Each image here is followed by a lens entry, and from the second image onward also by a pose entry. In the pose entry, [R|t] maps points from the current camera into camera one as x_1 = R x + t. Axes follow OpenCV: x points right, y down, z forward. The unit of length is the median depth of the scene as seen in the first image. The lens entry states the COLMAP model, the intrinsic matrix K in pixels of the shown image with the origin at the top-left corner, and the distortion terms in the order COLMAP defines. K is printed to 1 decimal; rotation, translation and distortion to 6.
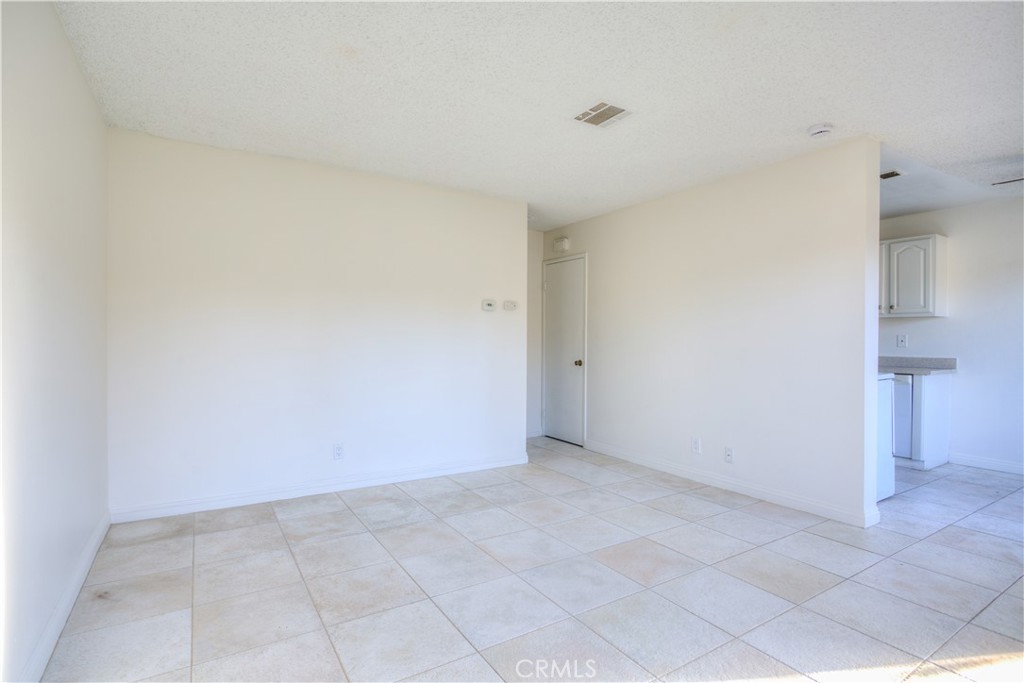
lens RADIAL K [[499.0, 0, 507.4], [0, 499.0, 339.5], [0, 0, 1]] dist [-0.019125, 0.008070]
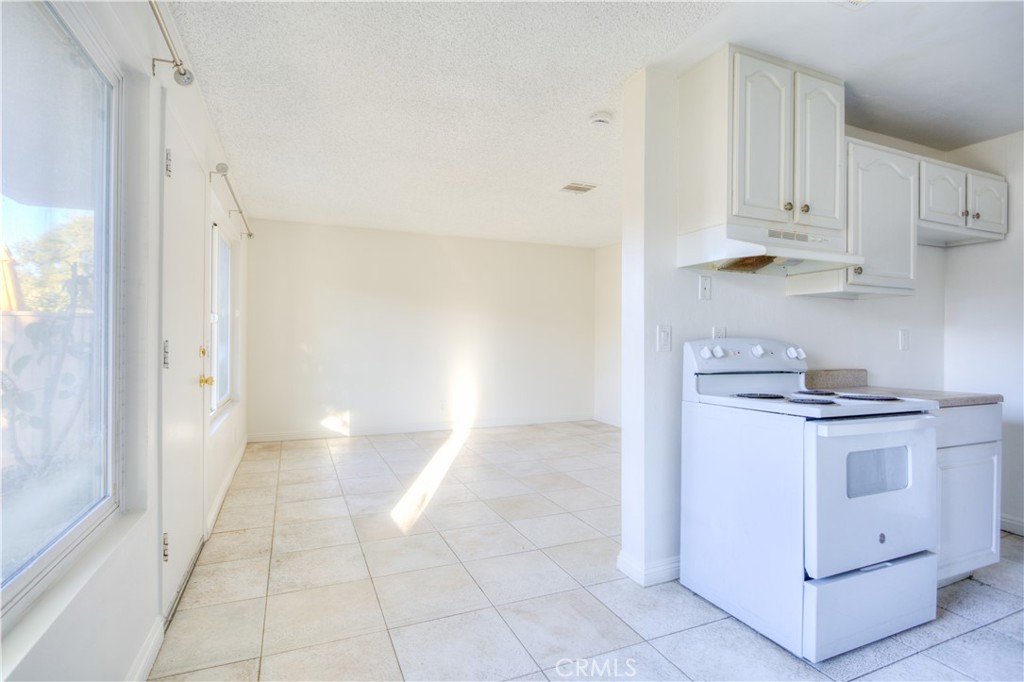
lens RADIAL K [[499.0, 0, 508.8], [0, 499.0, 339.9], [0, 0, 1]] dist [-0.019125, 0.008070]
pose [[-0.148780, -0.005432, -0.988855, 1.433100], [-0.009916, 0.999943, -0.004001, 0.010234], [0.988821, 0.009210, -0.148825, 0.865468]]
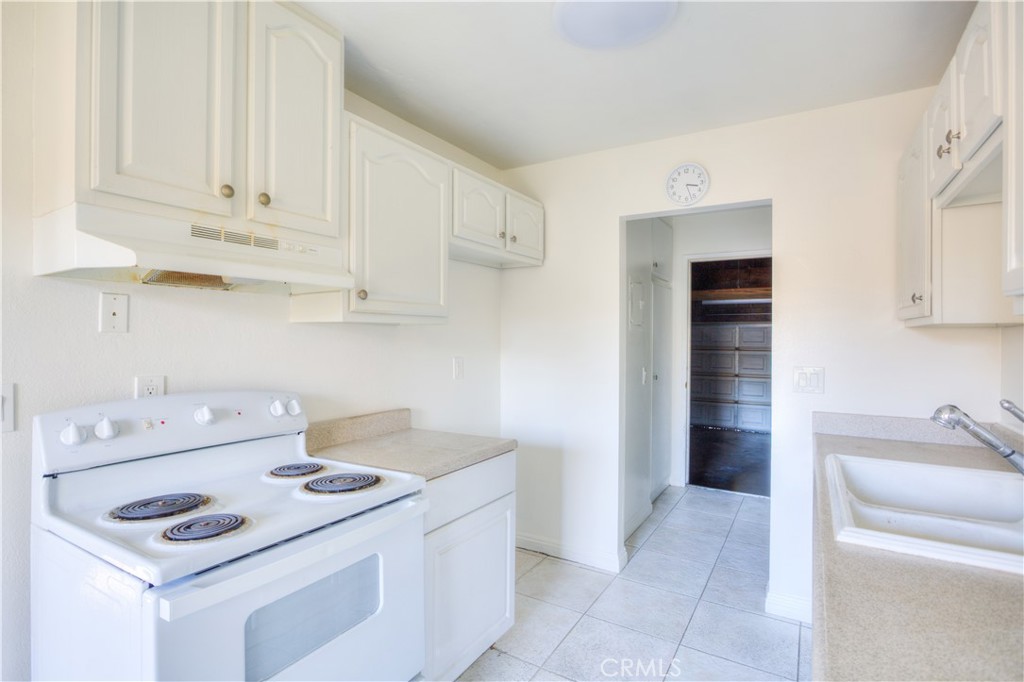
lens RADIAL K [[499.0, 0, 505.9], [0, 499.0, 339.9], [0, 0, 1]] dist [-0.019125, 0.008070]
pose [[0.441824, 0.000921, -0.897101, 1.199494], [-0.001104, 0.999999, 0.000483, -0.050238], [0.897101, 0.000777, 0.441825, 1.163252]]
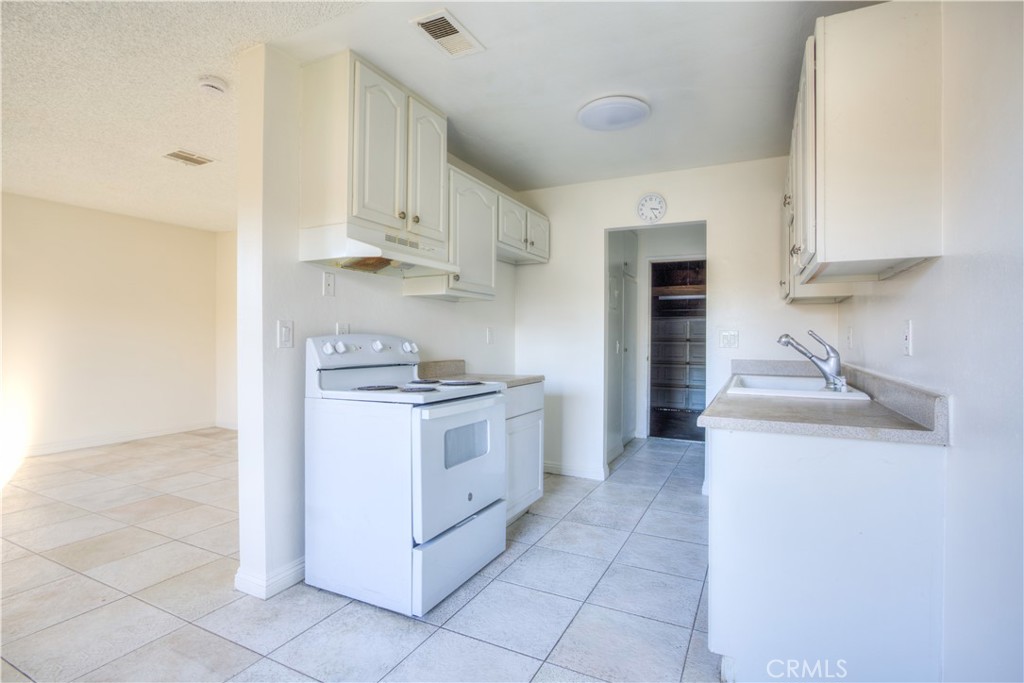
lens RADIAL K [[499.0, 0, 507.8], [0, 499.0, 339.9], [0, 0, 1]] dist [-0.019125, 0.008070]
pose [[0.516027, 0.001033, -0.856572, 1.436798], [-0.003228, 0.999995, -0.000739, 0.010158], [0.856567, 0.003147, 0.516027, 0.888584]]
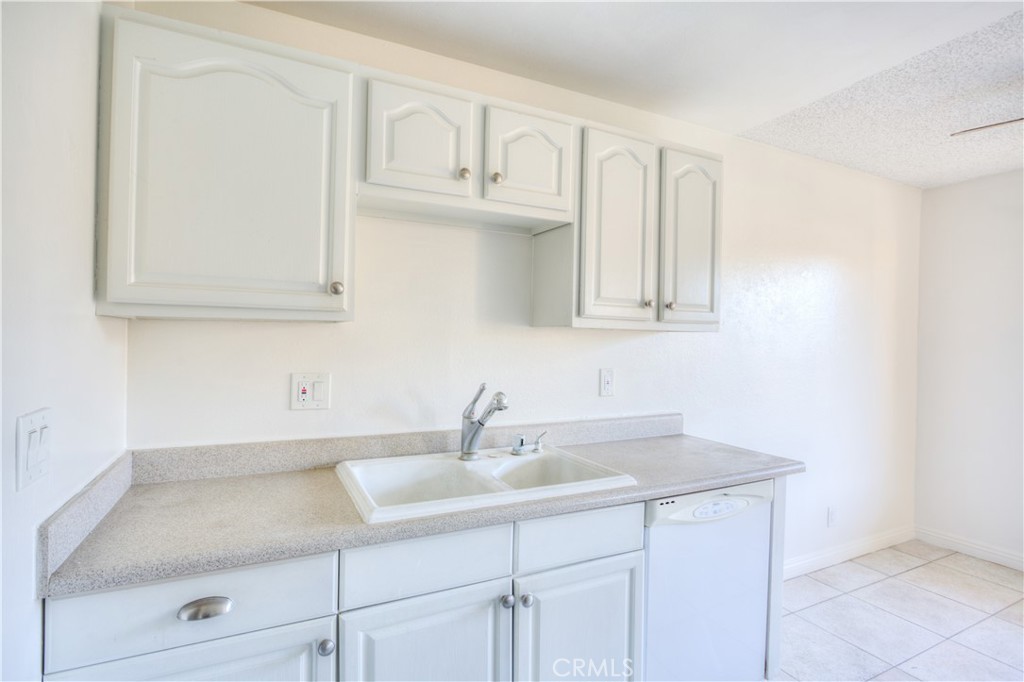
lens RADIAL K [[499.0, 0, 510.5], [0, 499.0, 336.1], [0, 0, 1]] dist [-0.019125, 0.008070]
pose [[0.098884, -0.003055, 0.995094, 0.520305], [-0.015711, 0.999866, 0.004631, -0.059113], [-0.994975, -0.016092, 0.098823, 1.579552]]
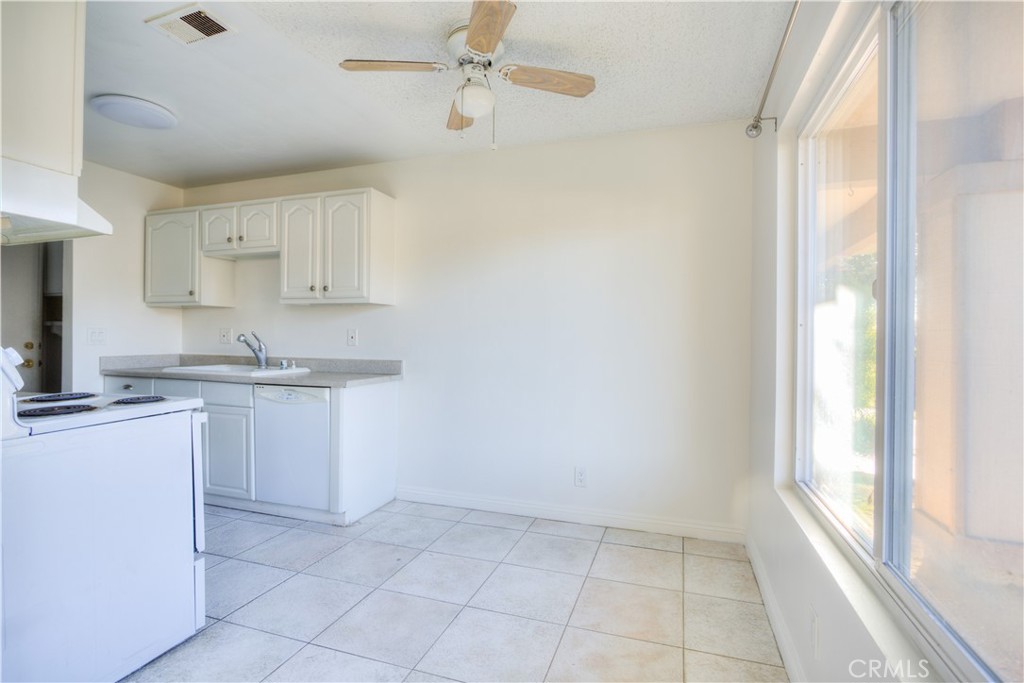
lens RADIAL K [[499.0, 0, 506.6], [0, 499.0, 337.7], [0, 0, 1]] dist [-0.019125, 0.008070]
pose [[0.778864, 0.002151, 0.627189, 0.779165], [-0.003881, 0.999992, 0.001391, 0.002670], [-0.627180, -0.003517, 0.778866, 0.430675]]
